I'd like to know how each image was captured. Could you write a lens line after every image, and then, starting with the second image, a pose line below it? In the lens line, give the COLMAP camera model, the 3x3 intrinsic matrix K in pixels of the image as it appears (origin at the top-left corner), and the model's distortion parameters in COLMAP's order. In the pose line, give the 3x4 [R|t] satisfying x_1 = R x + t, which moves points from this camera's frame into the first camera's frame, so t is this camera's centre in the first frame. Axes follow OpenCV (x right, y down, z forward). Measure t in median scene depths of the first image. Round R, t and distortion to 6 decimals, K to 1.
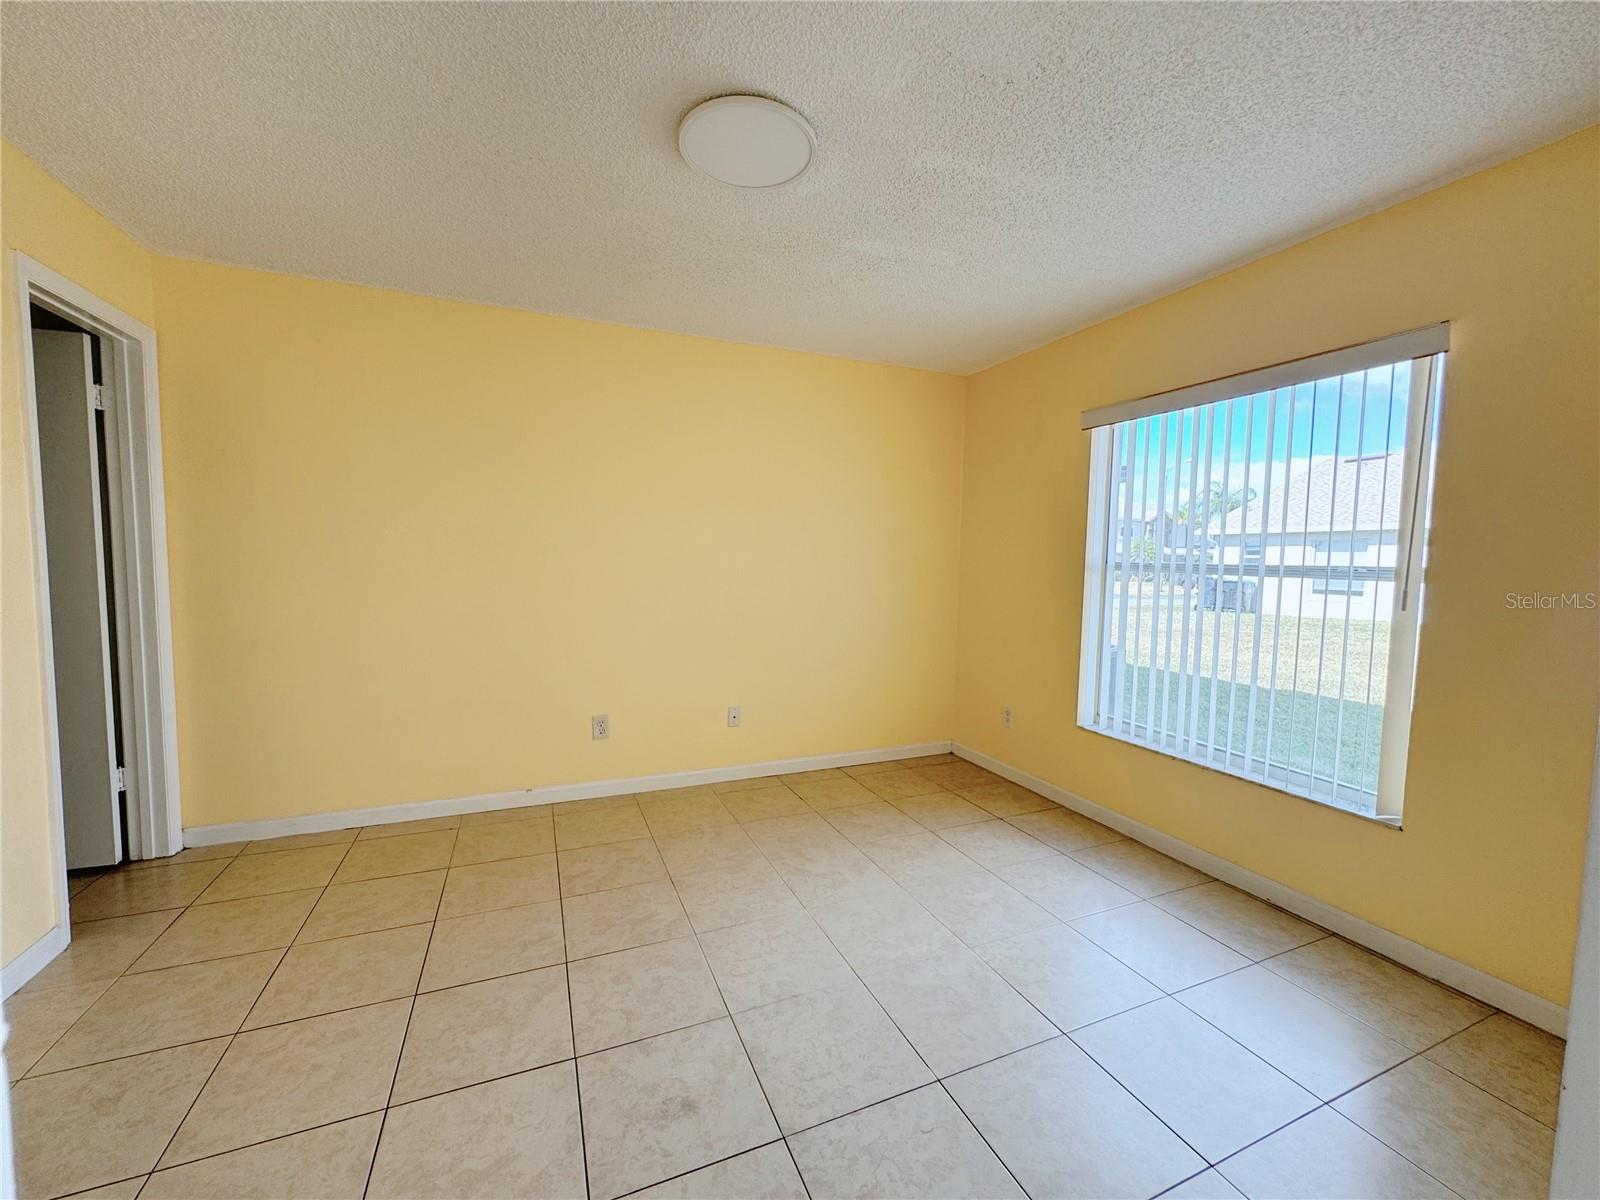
lens RADIAL K [[638.7, 0, 800.0], [0, 638.7, 600.0], [0, 0, 1]] dist [-0.000815, -0.000053]
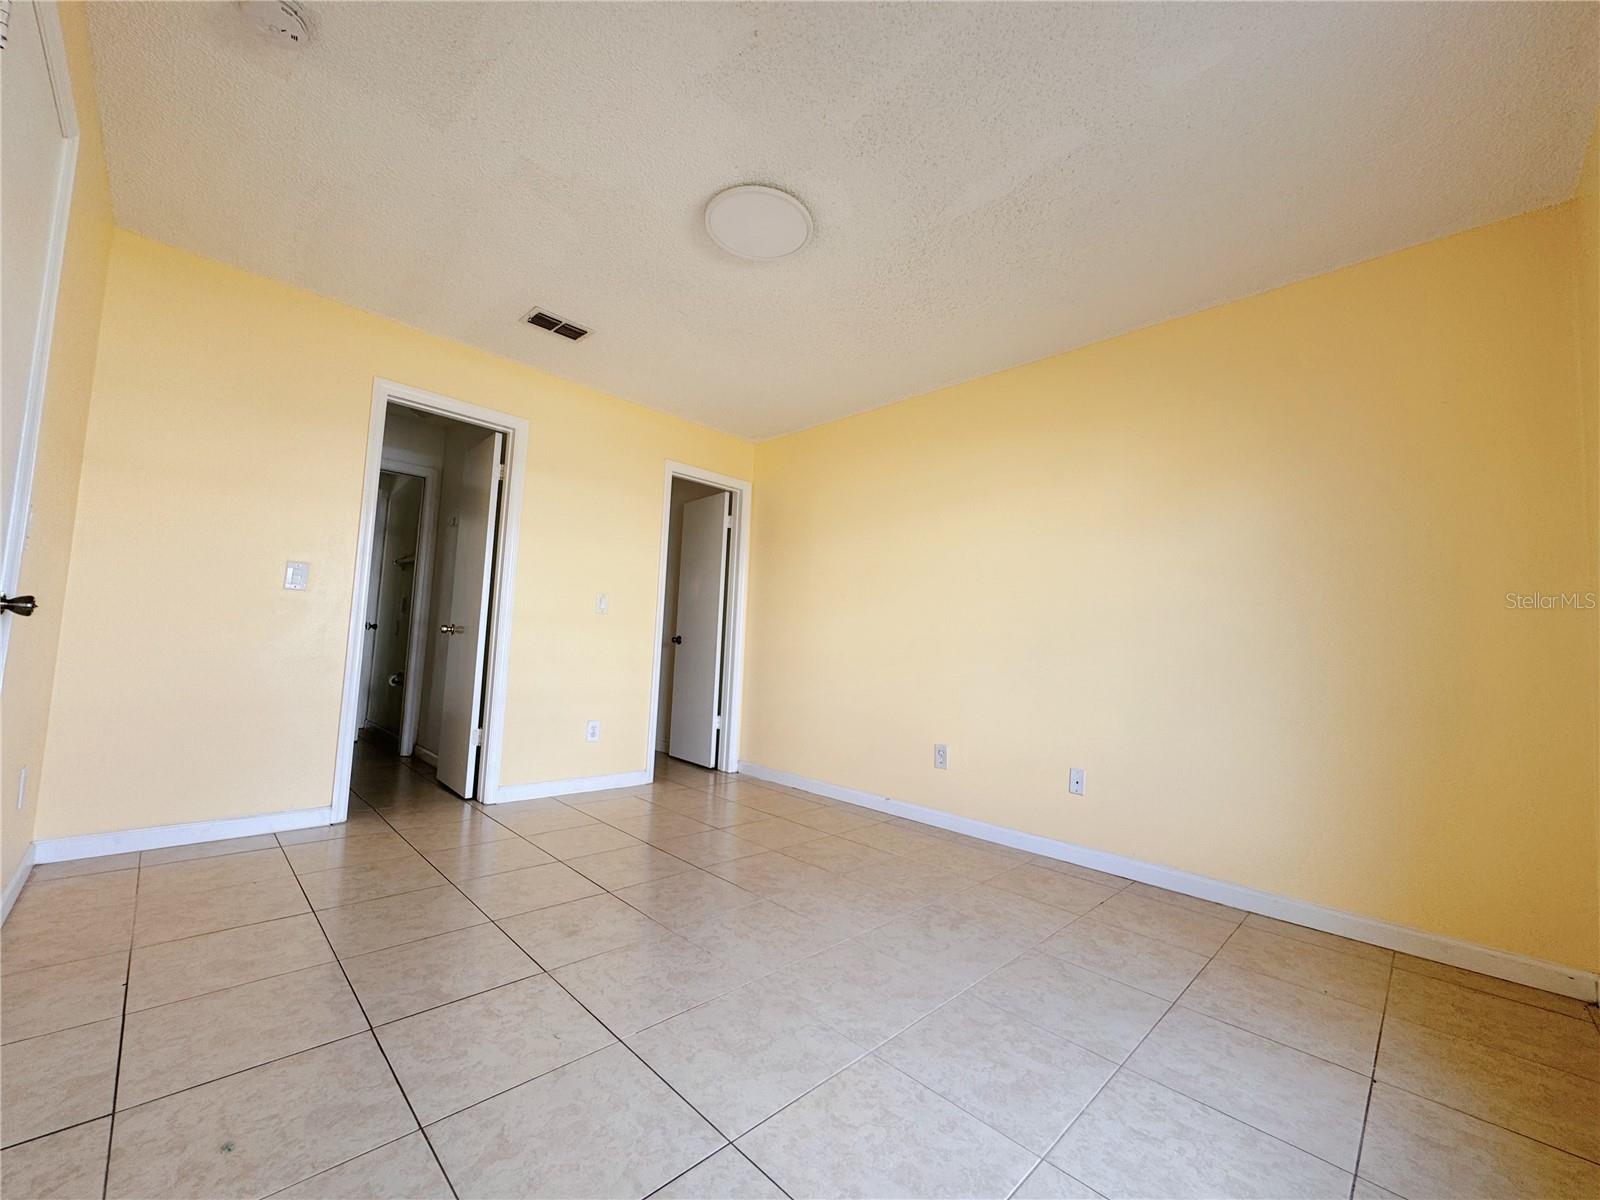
lens RADIAL K [[638.7, 0, 800.0], [0, 638.7, 600.0], [0, 0, 1]] dist [-0.000815, -0.000053]
pose [[0.367550, -0.072093, -0.927205, 0.586971], [-0.101486, 0.987928, -0.117044, 0.094218], [0.924450, 0.137118, 0.355797, 0.392724]]
